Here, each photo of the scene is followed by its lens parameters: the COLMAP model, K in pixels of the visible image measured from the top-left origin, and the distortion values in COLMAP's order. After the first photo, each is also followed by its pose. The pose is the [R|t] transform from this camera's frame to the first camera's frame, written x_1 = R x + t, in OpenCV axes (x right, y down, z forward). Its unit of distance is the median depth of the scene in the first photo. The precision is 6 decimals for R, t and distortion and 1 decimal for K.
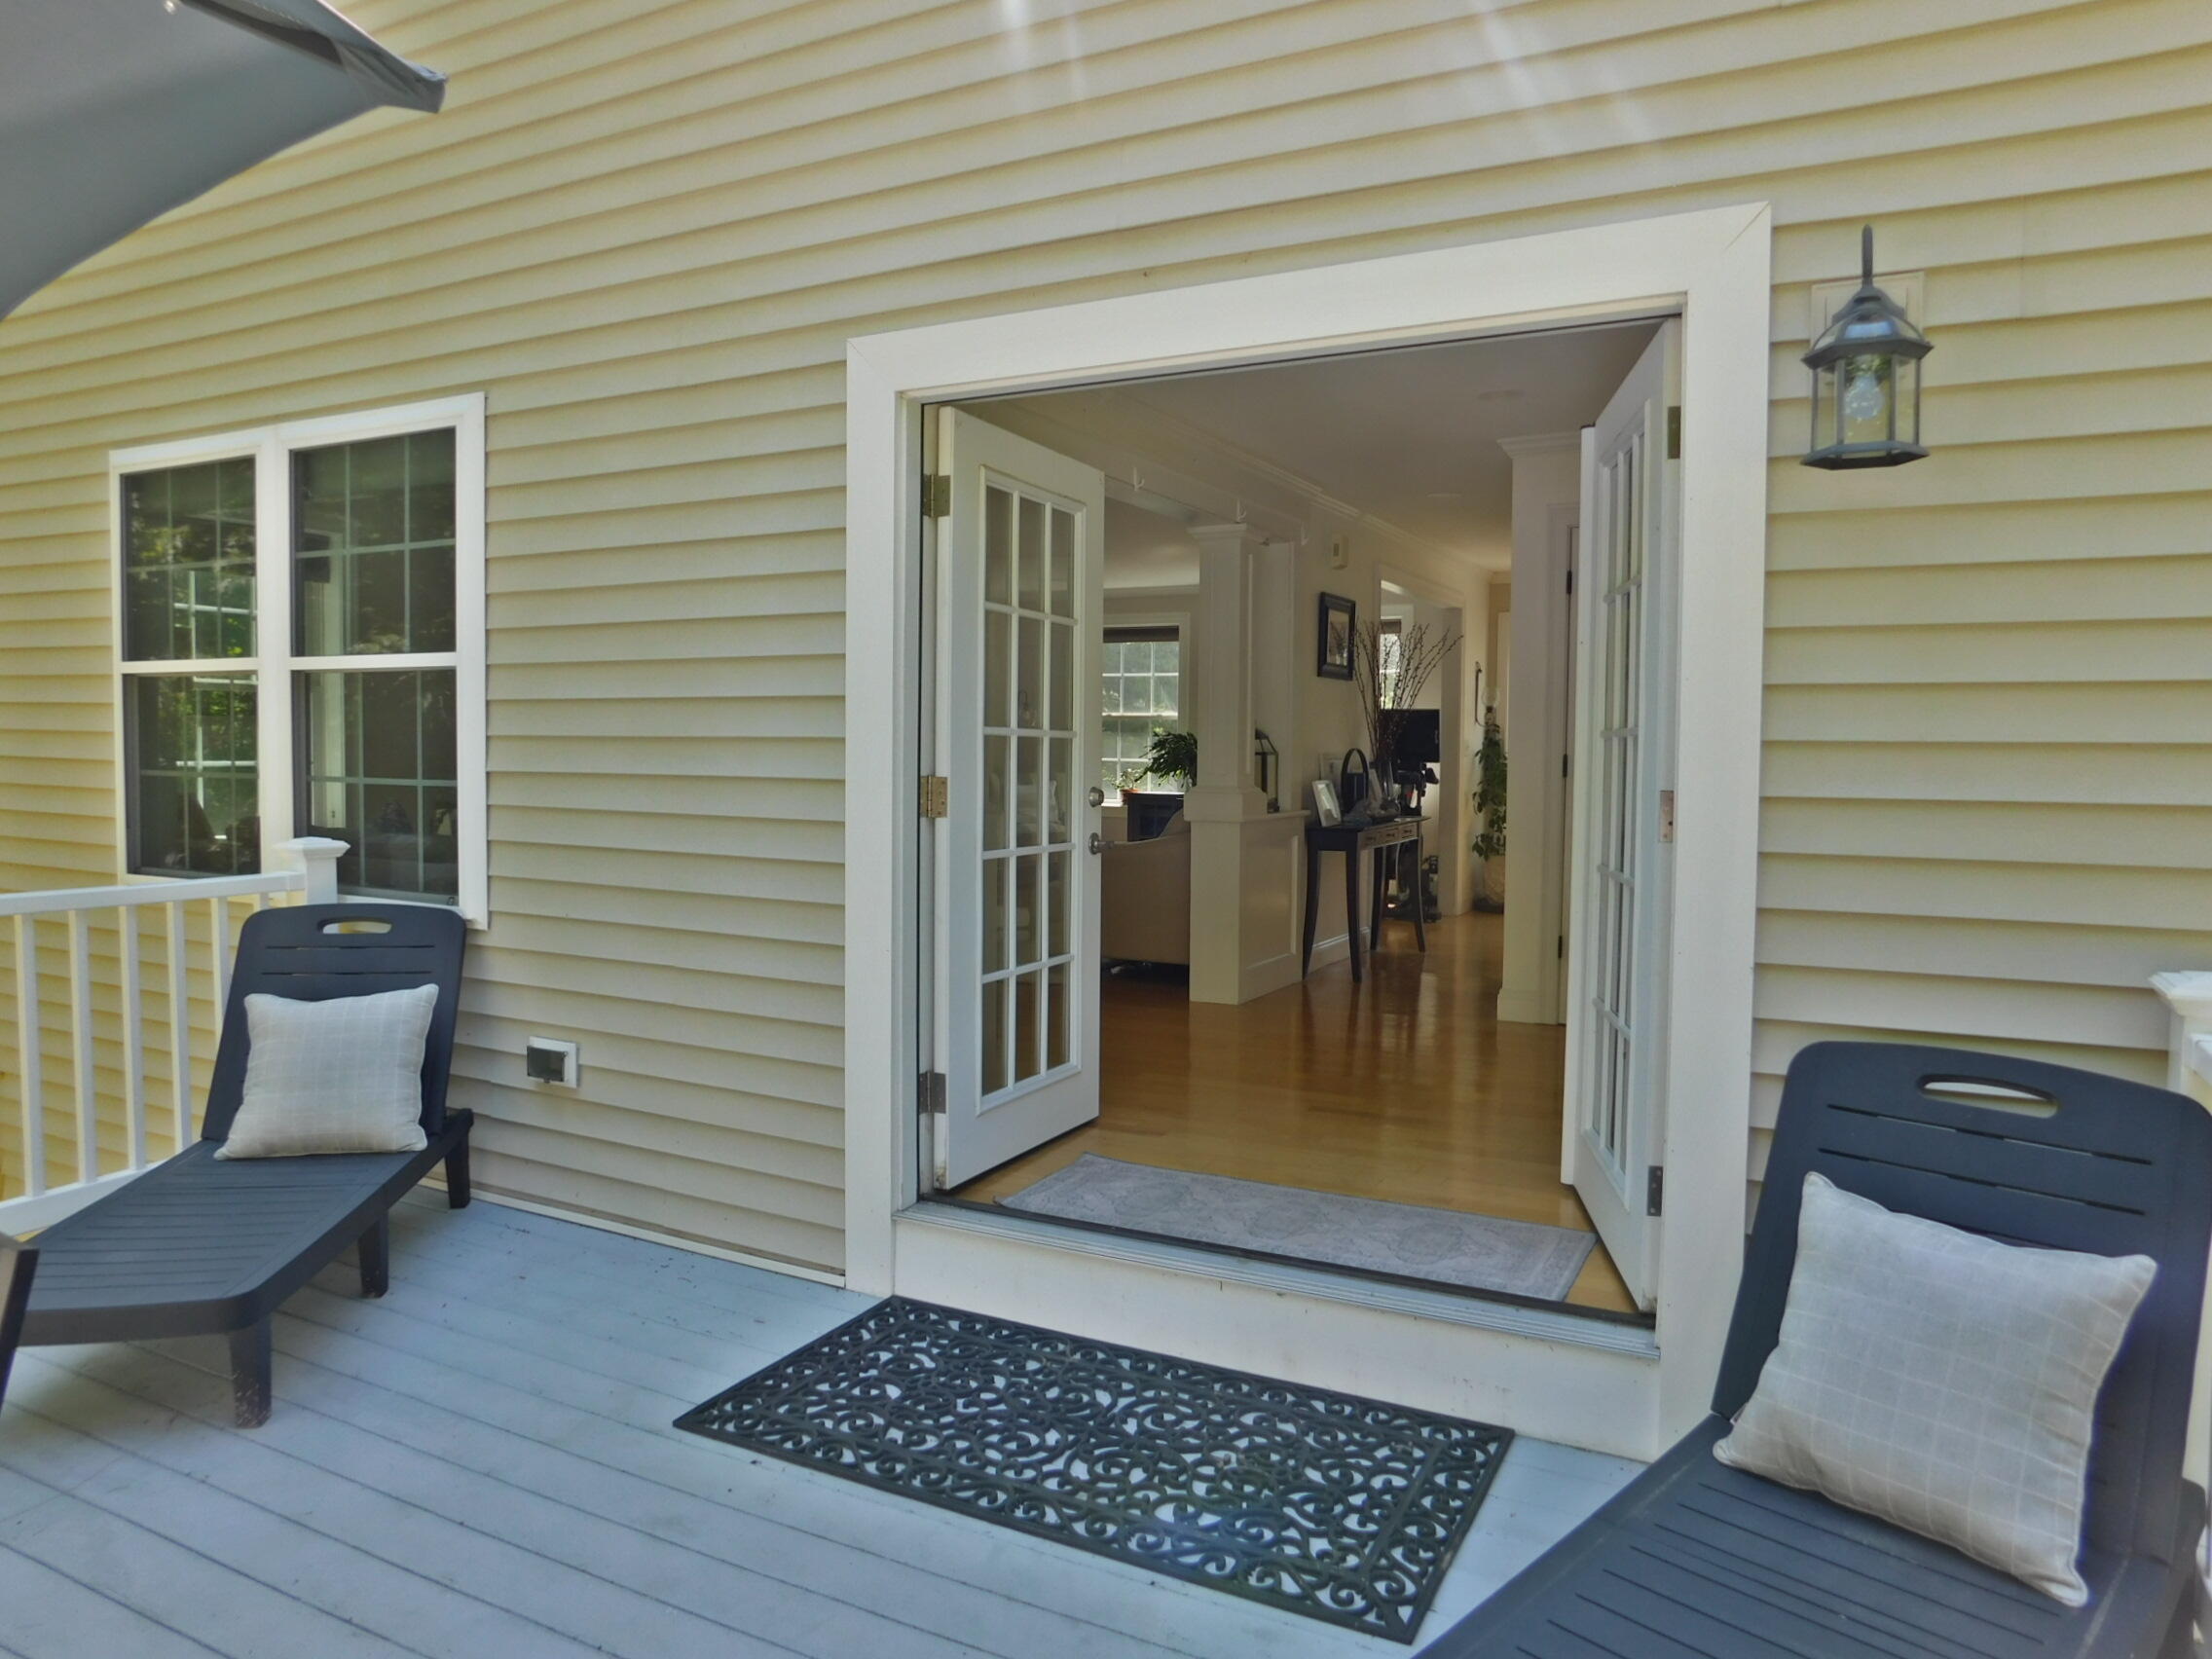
lens RADIAL K [[1488.6, 0, 1116.6], [0, 1488.6, 795.8], [0, 0, 1]] dist [-0.073628, 0.053911]
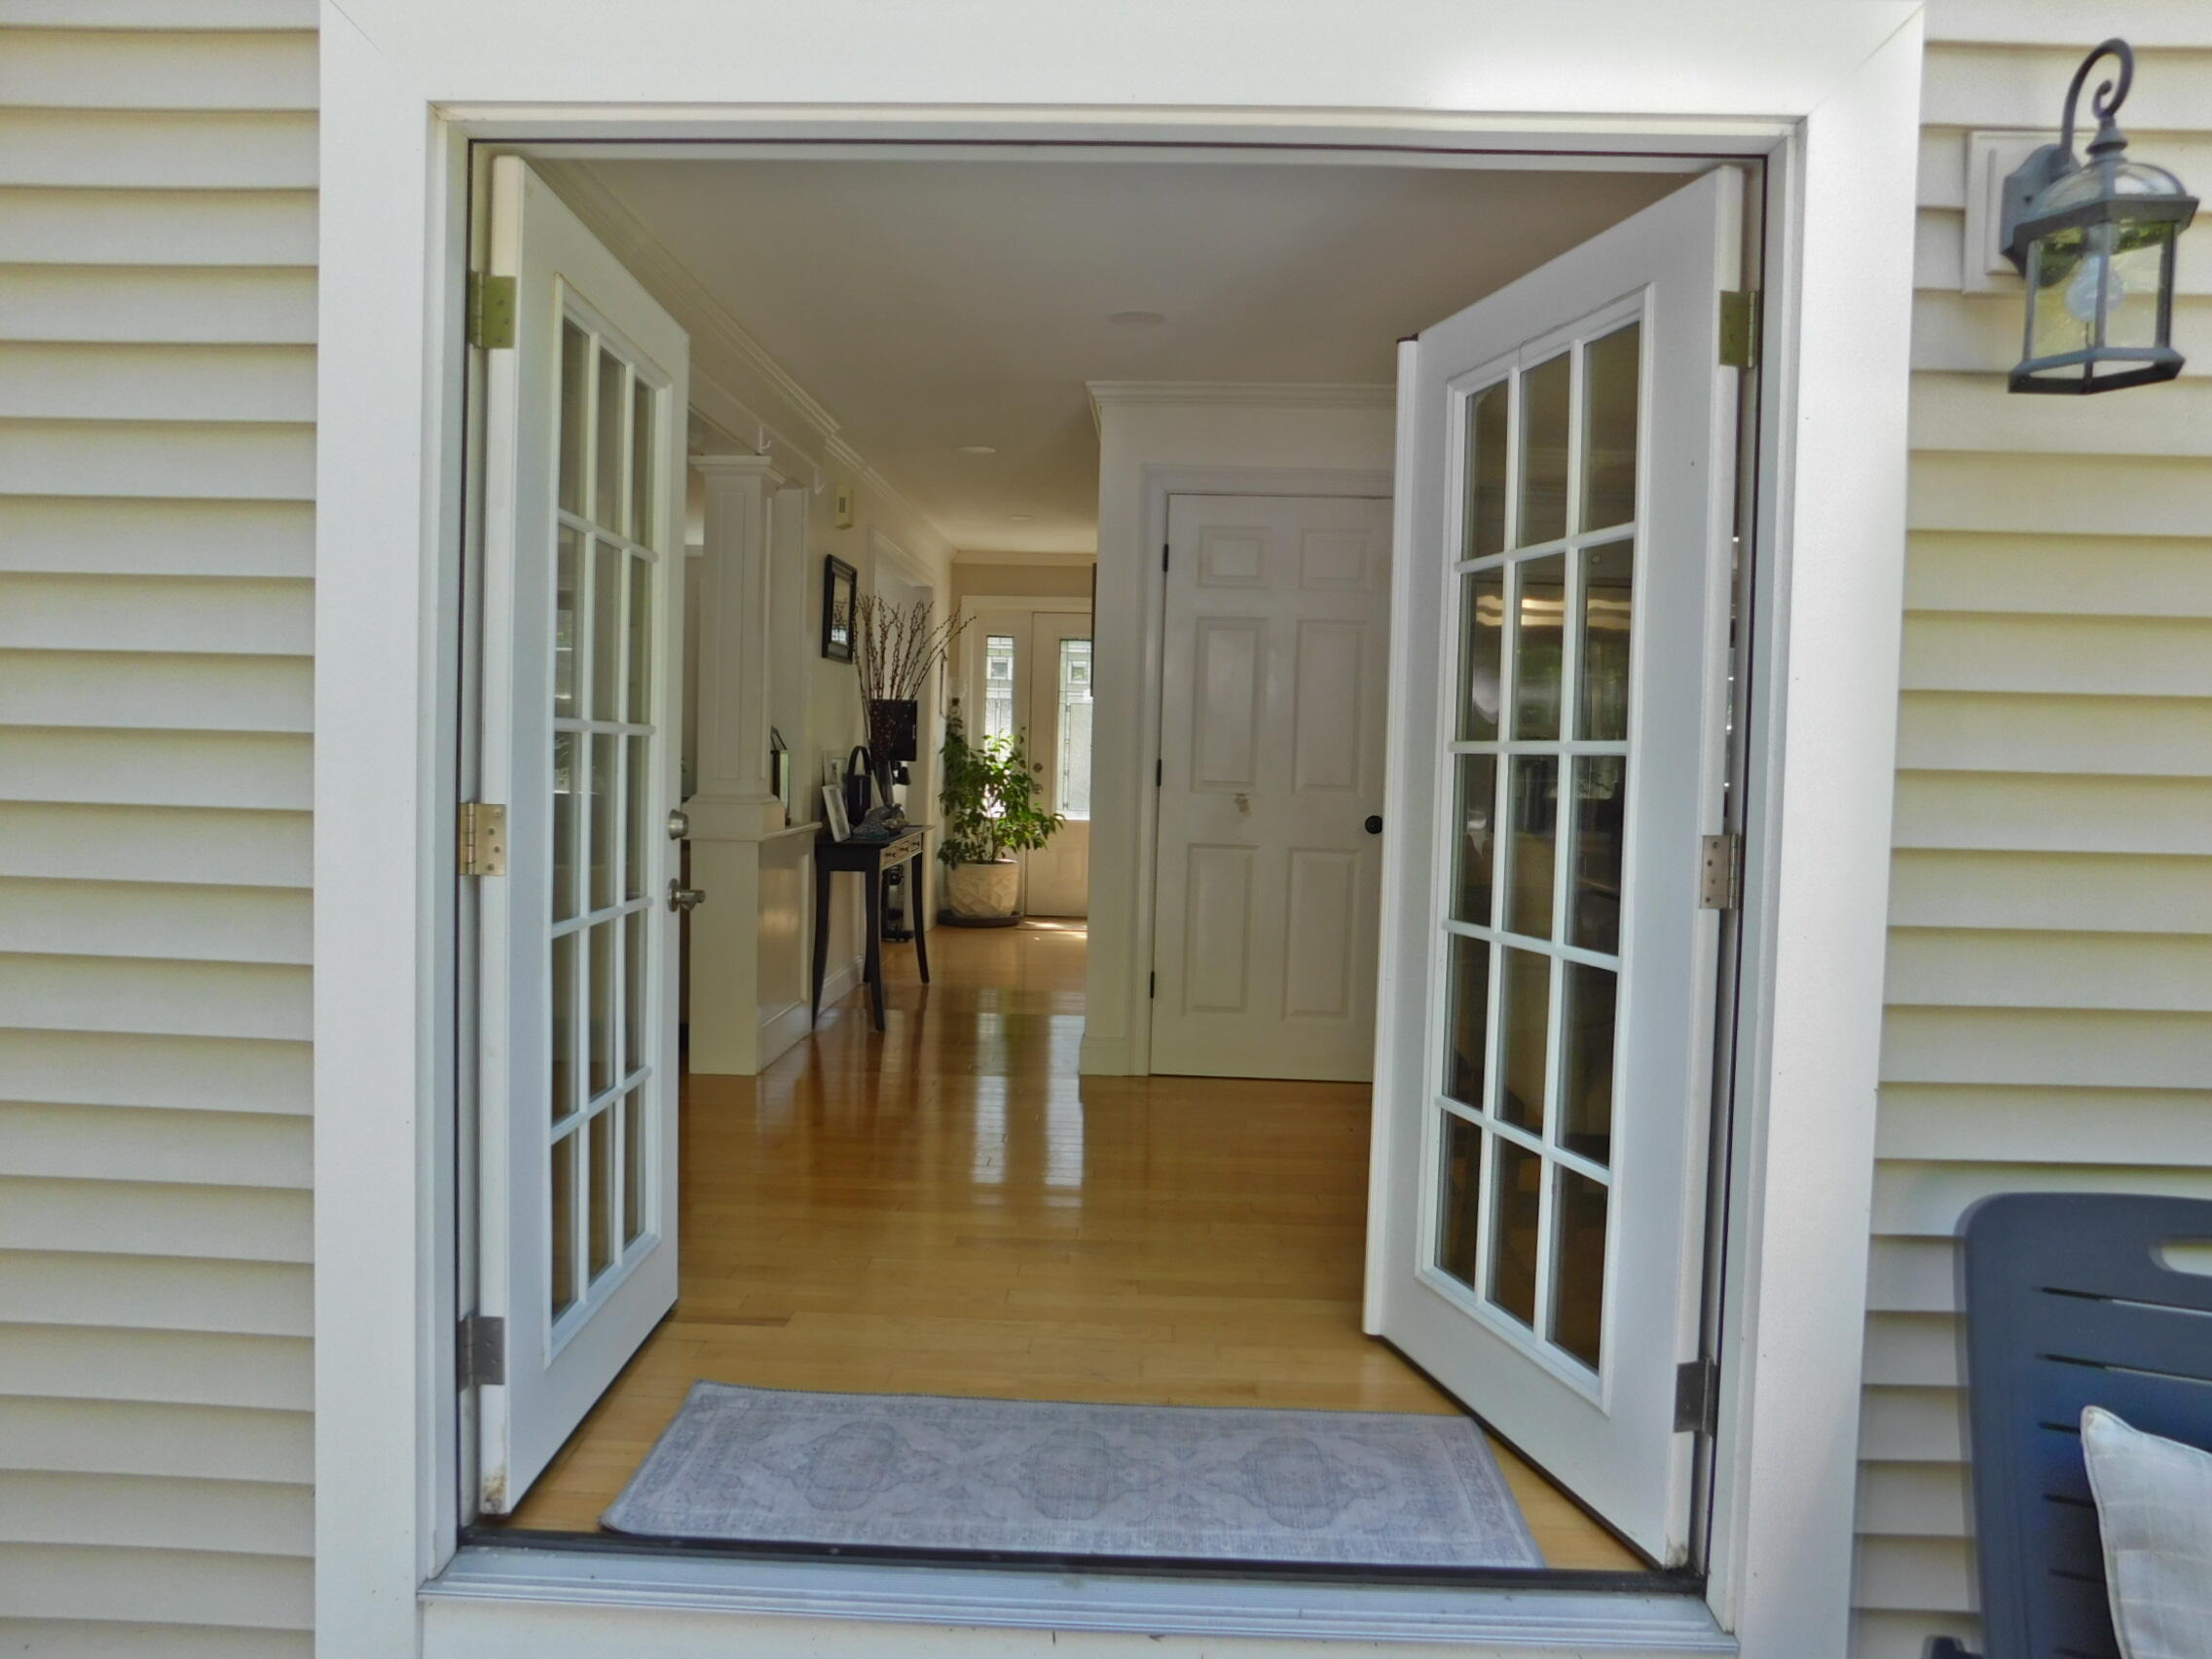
lens RADIAL K [[1488.6, 0, 1116.6], [0, 1488.6, 795.8], [0, 0, 1]] dist [-0.073628, 0.053911]
pose [[0.900014, -0.000518, 0.435860, -0.146966], [-0.002828, 0.999971, 0.007027, -0.020180], [-0.435851, -0.007557, 0.899987, 0.379141]]
